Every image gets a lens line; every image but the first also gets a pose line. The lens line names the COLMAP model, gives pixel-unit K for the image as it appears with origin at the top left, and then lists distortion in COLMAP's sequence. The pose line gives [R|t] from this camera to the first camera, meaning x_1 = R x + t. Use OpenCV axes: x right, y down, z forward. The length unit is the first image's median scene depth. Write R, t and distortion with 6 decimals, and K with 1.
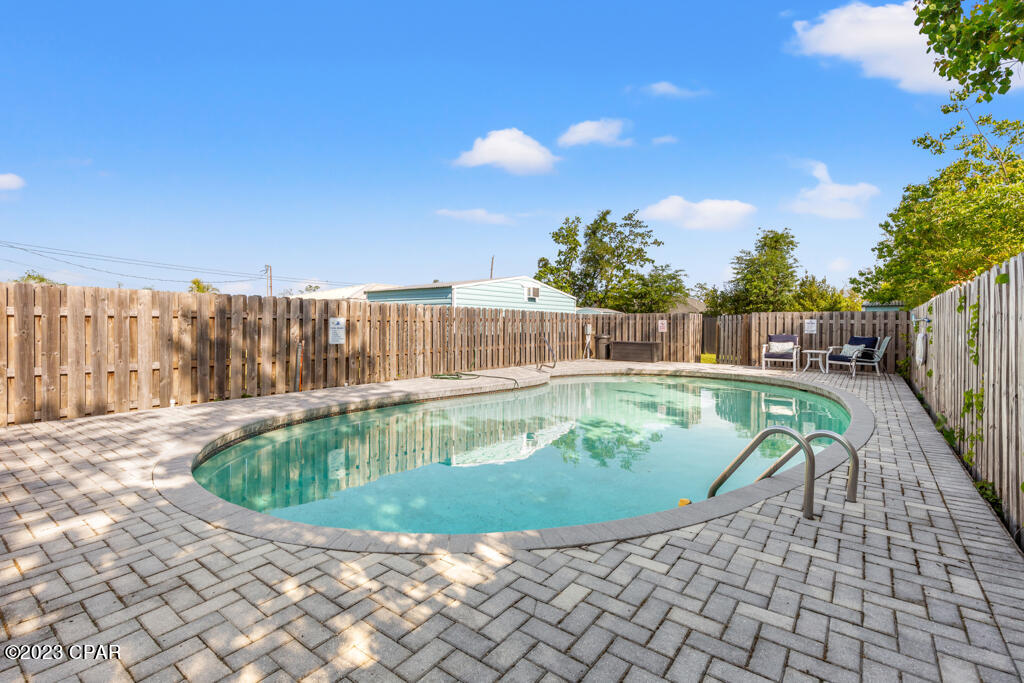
lens RADIAL K [[461.9, 0, 514.7], [0, 461.9, 325.8], [0, 0, 1]] dist [0.006926, -0.000023]
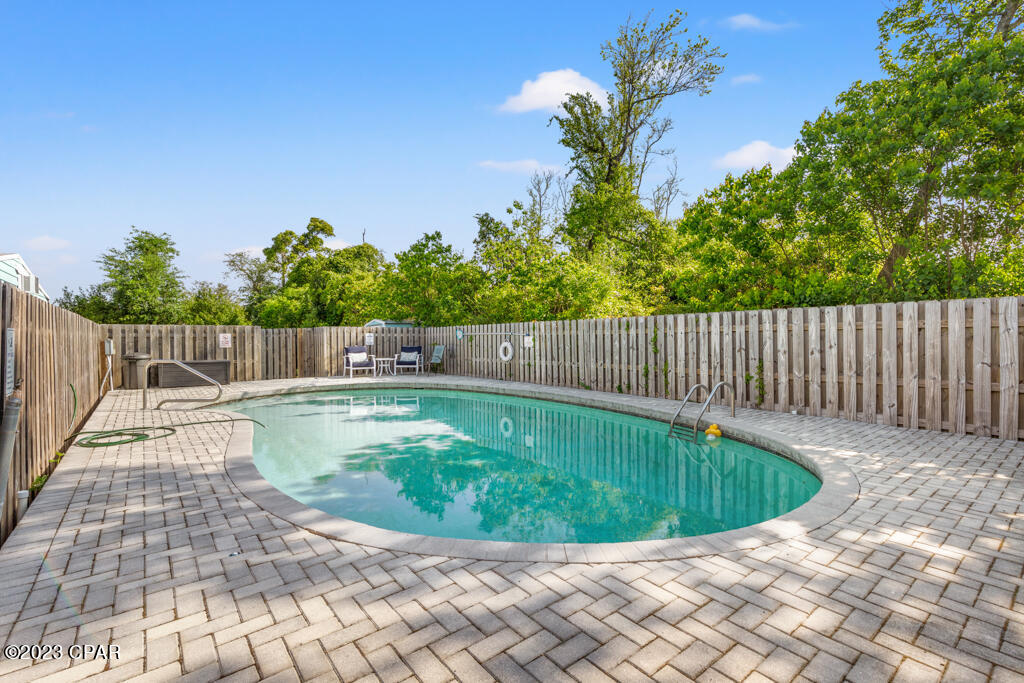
lens RADIAL K [[466.4, 0, 512.0], [0, 466.4, 341.5], [0, 0, 1]] dist [0.005905, 0.000478]
pose [[0.257428, -0.015943, 0.966166, -0.448077], [0.010856, 0.999849, 0.013606, -0.005161], [-0.966236, 0.006986, 0.257562, 0.334353]]
